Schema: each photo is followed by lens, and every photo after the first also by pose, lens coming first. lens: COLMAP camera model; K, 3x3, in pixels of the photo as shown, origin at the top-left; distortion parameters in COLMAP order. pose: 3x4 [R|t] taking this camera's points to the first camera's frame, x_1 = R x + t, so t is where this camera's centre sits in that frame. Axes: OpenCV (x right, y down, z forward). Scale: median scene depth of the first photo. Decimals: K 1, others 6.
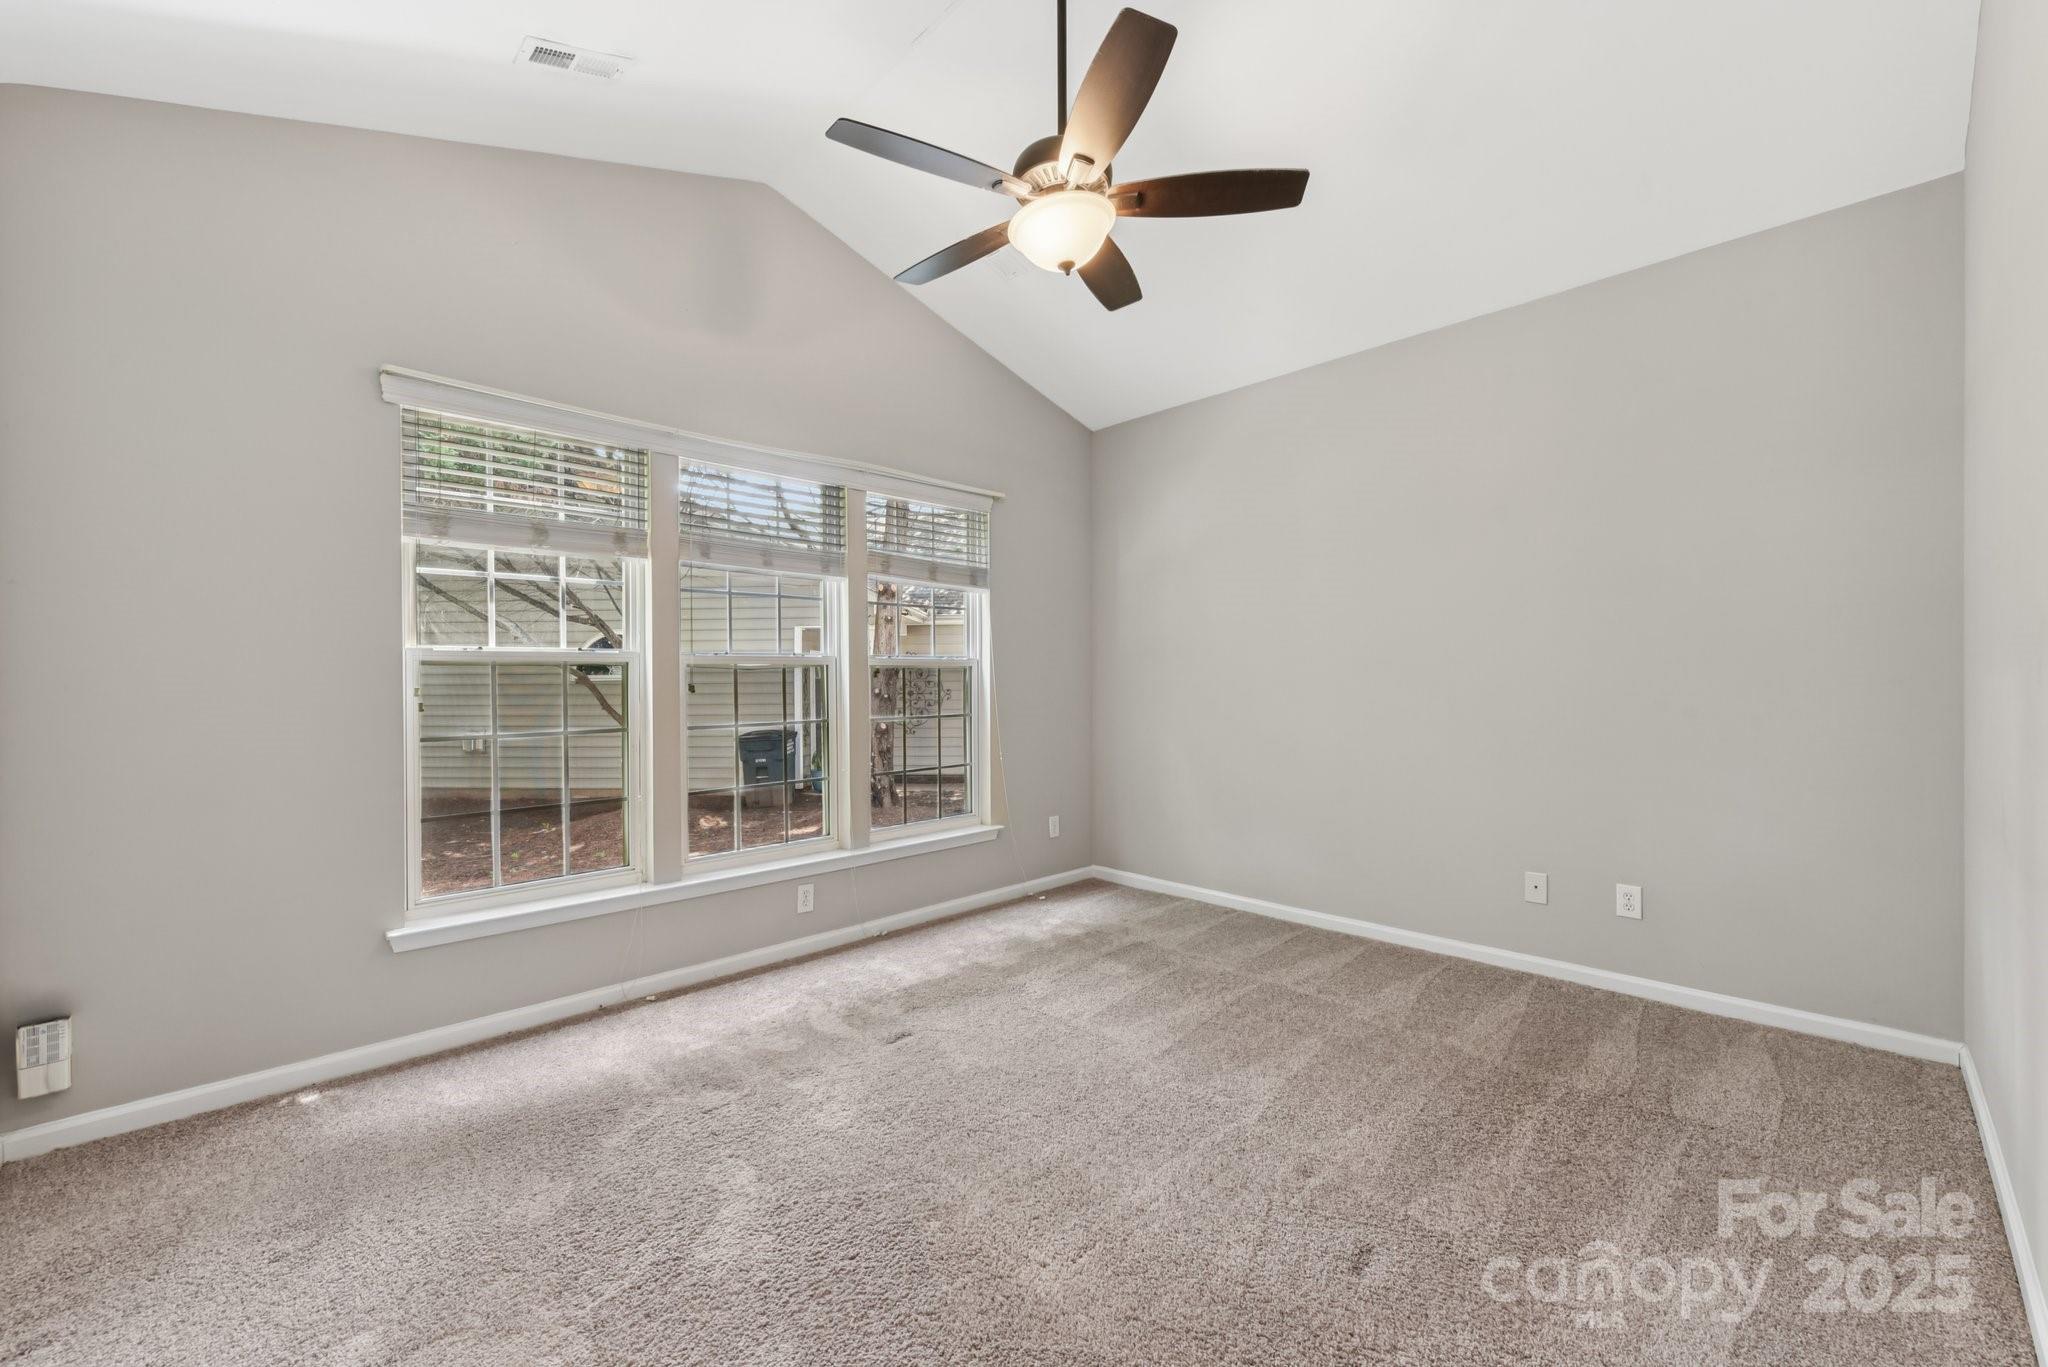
lens RADIAL K [[825.1, 0, 1034.3], [0, 825.1, 682.2], [0, 0, 1]] dist [0.000235, 0.000072]
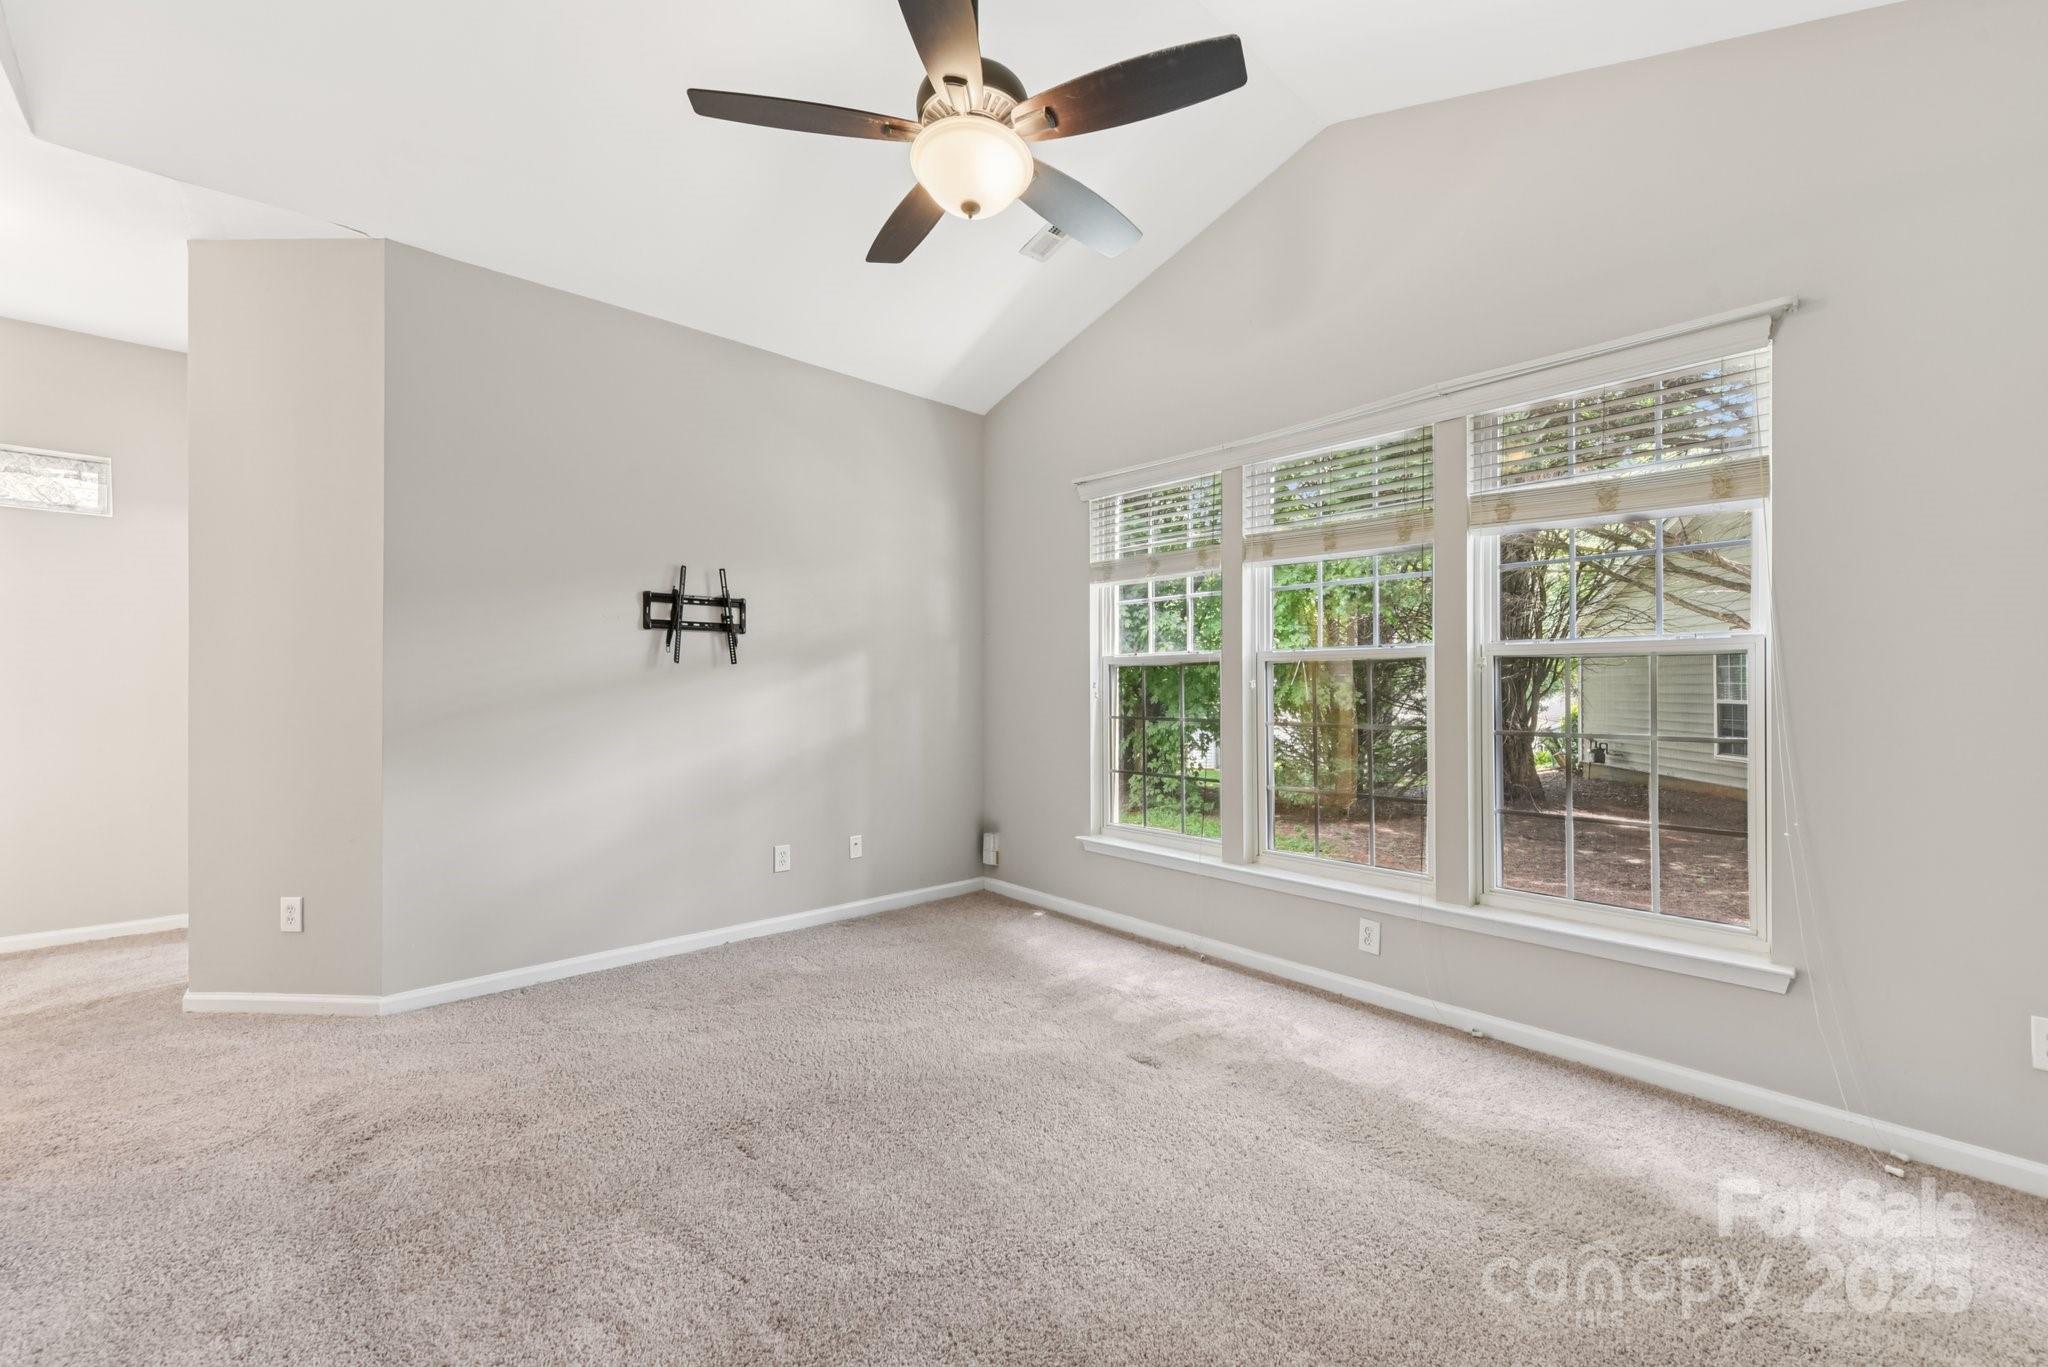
lens RADIAL K [[825.1, 0, 1036.0], [0, 825.1, 680.3], [0, 0, 1]] dist [0.000235, 0.000072]
pose [[-0.030669, -0.008041, -0.999497, 0.689804], [-0.018015, 0.999810, -0.007491, 0.017822], [0.999367, 0.017777, -0.030808, 0.824646]]
